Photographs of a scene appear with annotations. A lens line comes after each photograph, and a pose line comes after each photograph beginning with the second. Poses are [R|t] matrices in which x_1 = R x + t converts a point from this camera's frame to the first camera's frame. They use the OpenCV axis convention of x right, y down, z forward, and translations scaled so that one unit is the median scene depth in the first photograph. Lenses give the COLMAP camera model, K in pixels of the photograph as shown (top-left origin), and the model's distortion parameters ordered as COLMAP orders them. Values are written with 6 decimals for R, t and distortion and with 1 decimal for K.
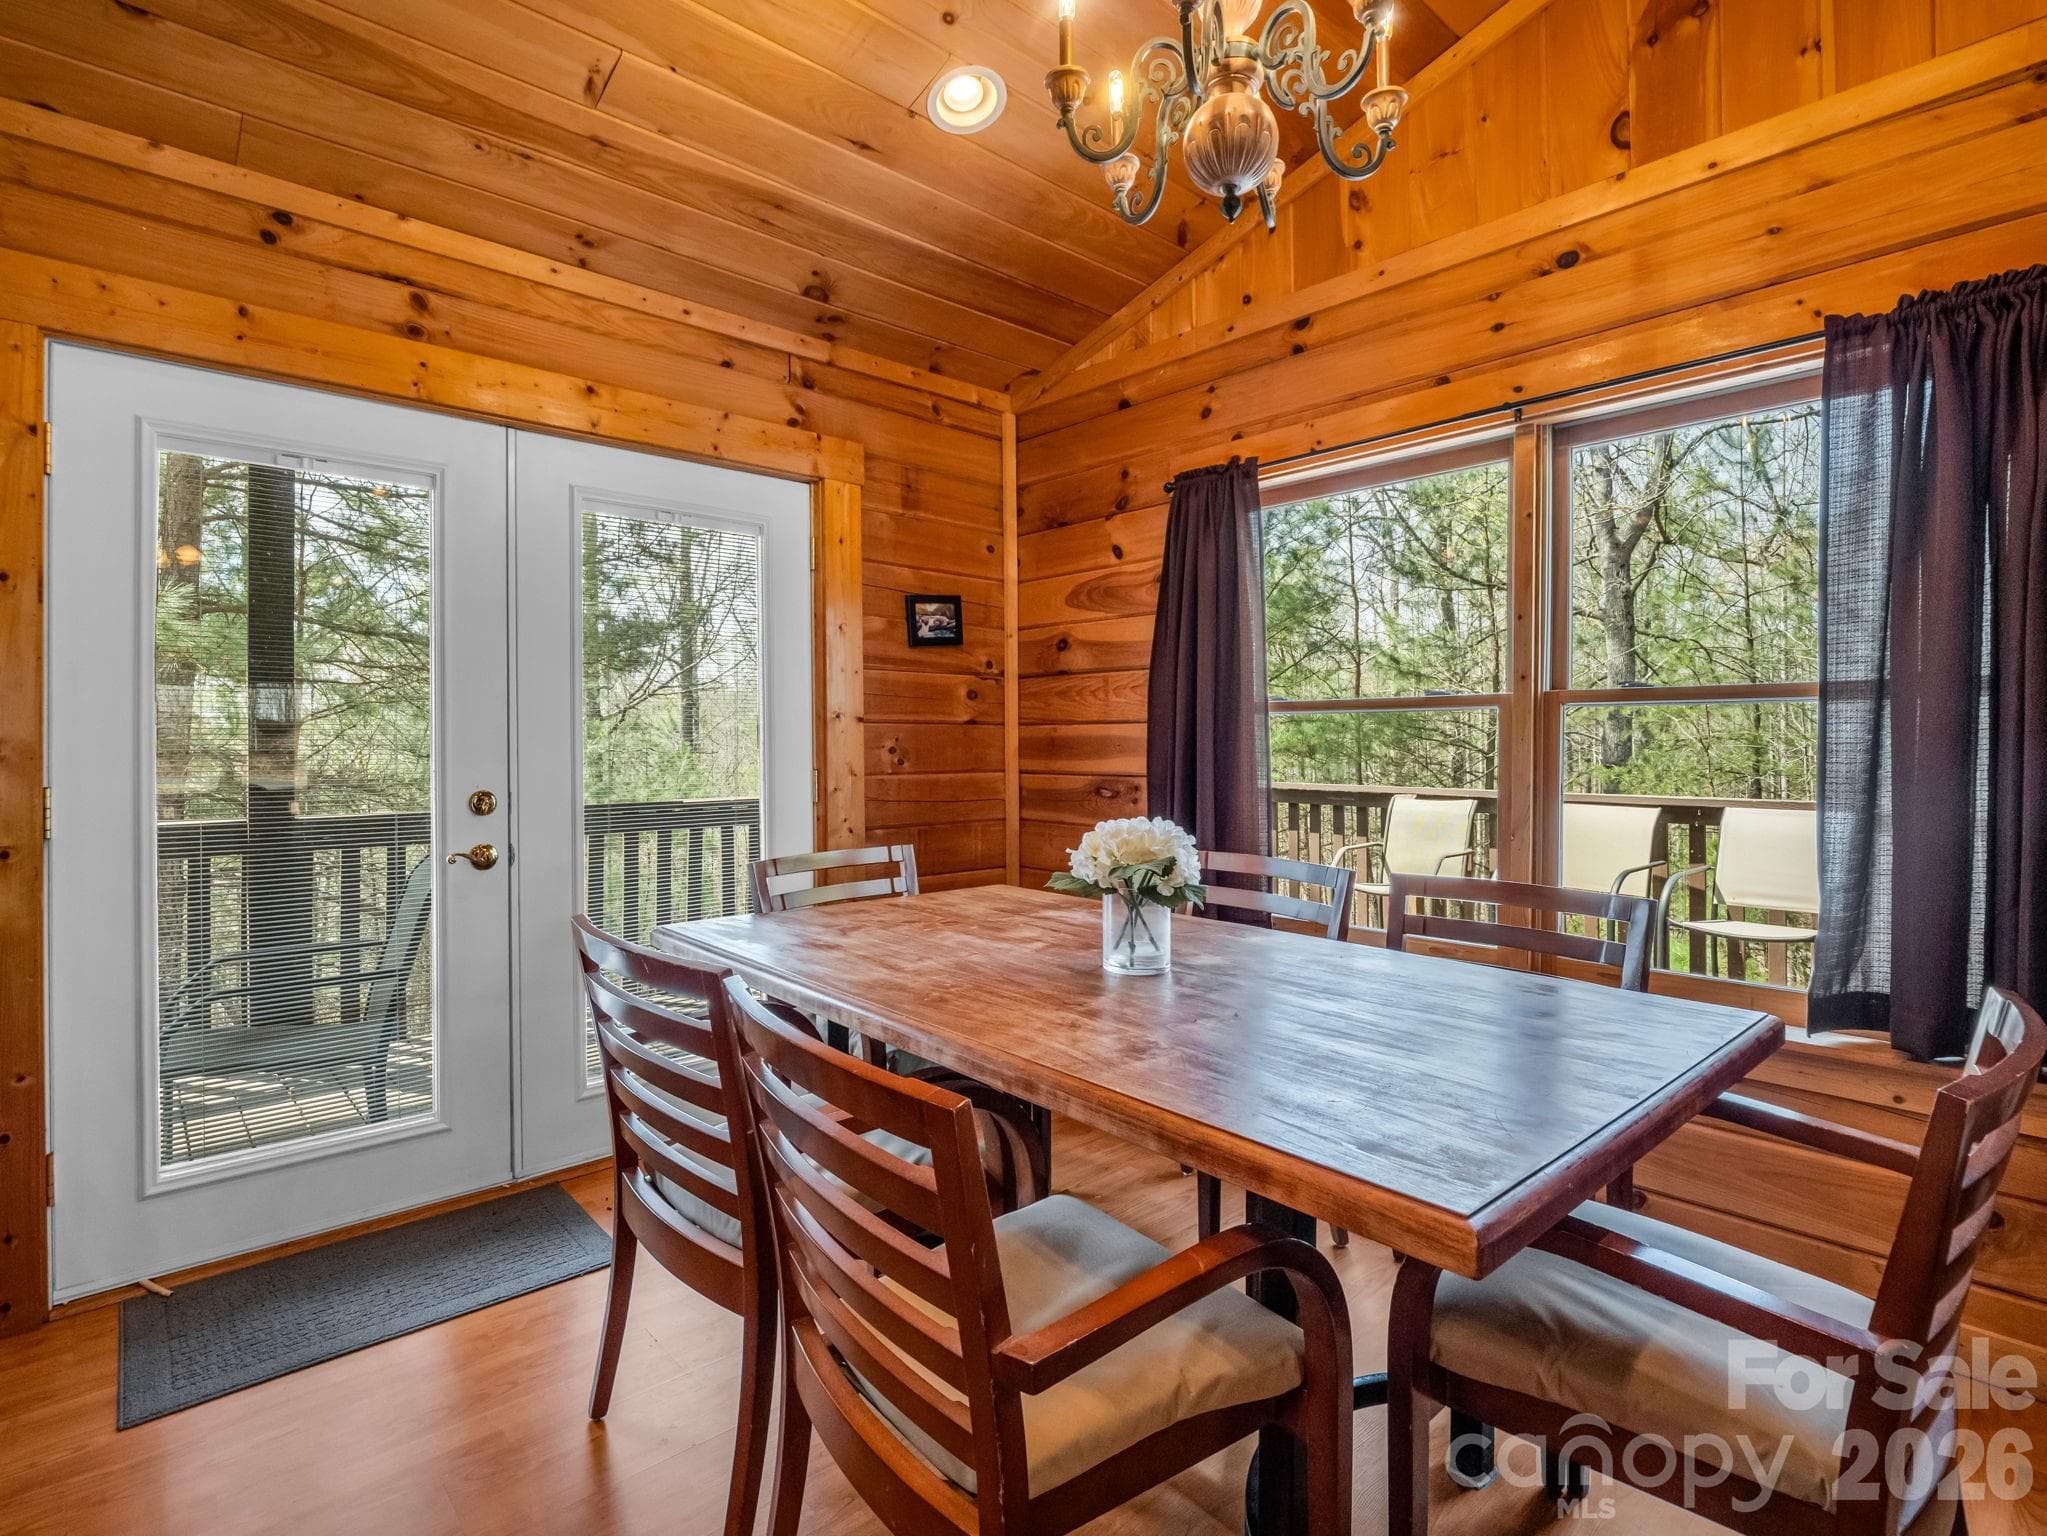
lens RADIAL K [[1027.0, 0, 1018.1], [0, 1027.0, 760.1], [0, 0, 1]] dist [-0.003652, -0.008380]
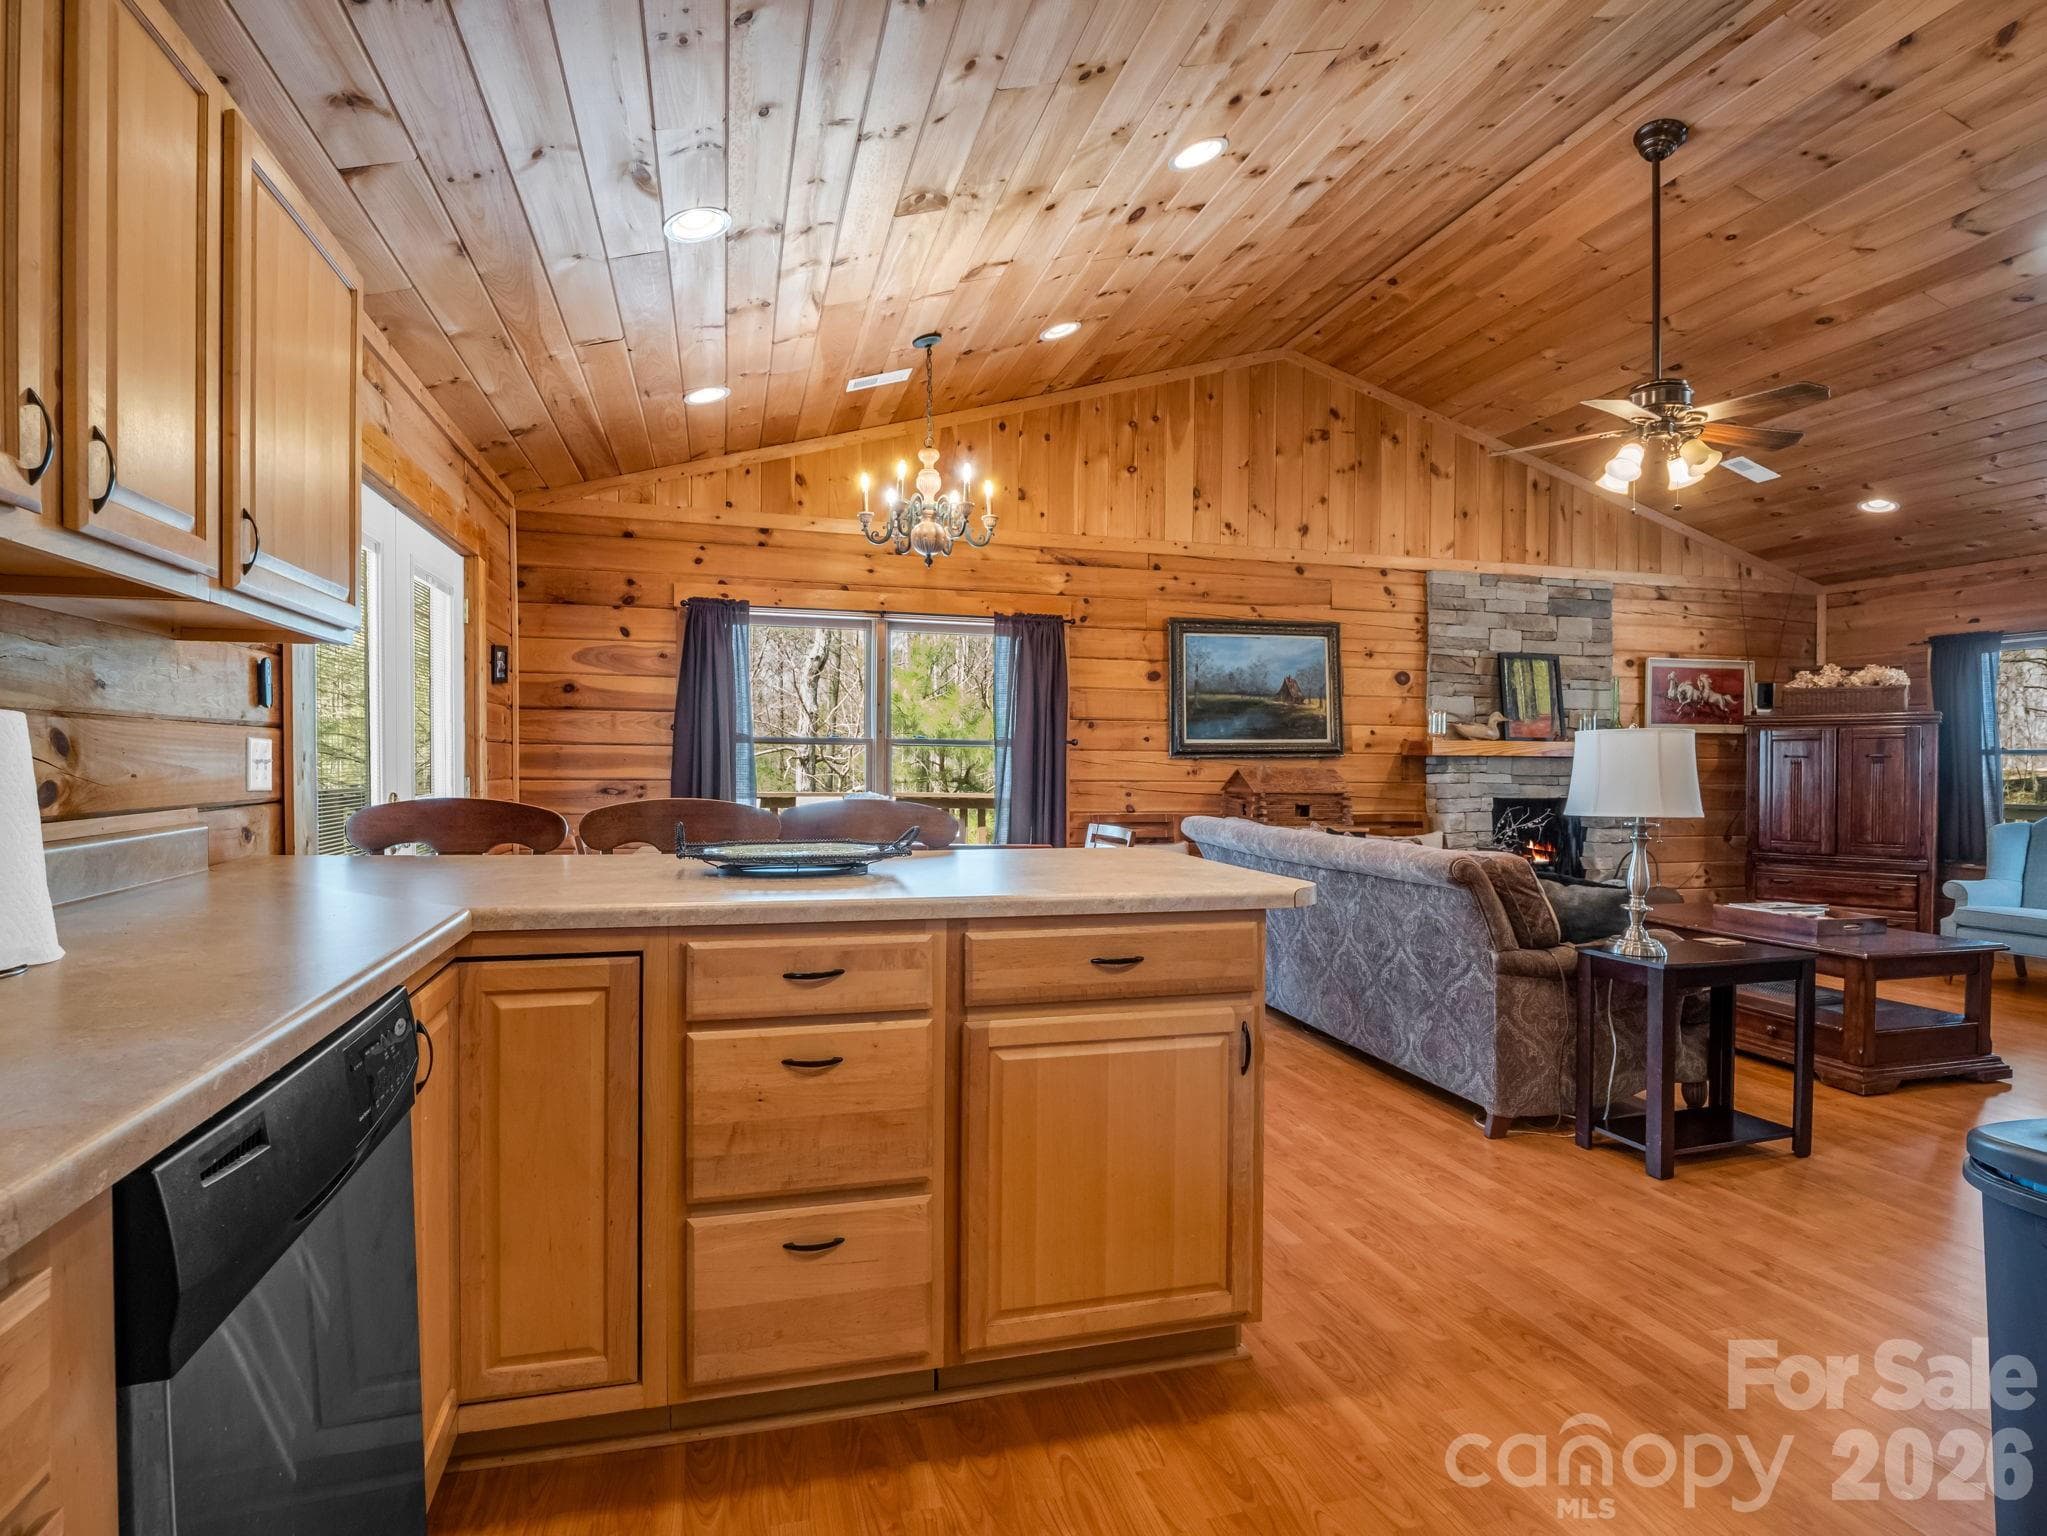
lens RADIAL K [[1027.0, 0, 1018.1], [0, 1027.0, 760.1], [0, 0, 1]] dist [-0.003652, -0.008380]
pose [[0.438585, -0.000950, 0.898689, -1.082015], [0.007034, 0.999972, -0.002376, -0.007015], [-0.898662, 0.007364, 0.438580, -0.193692]]
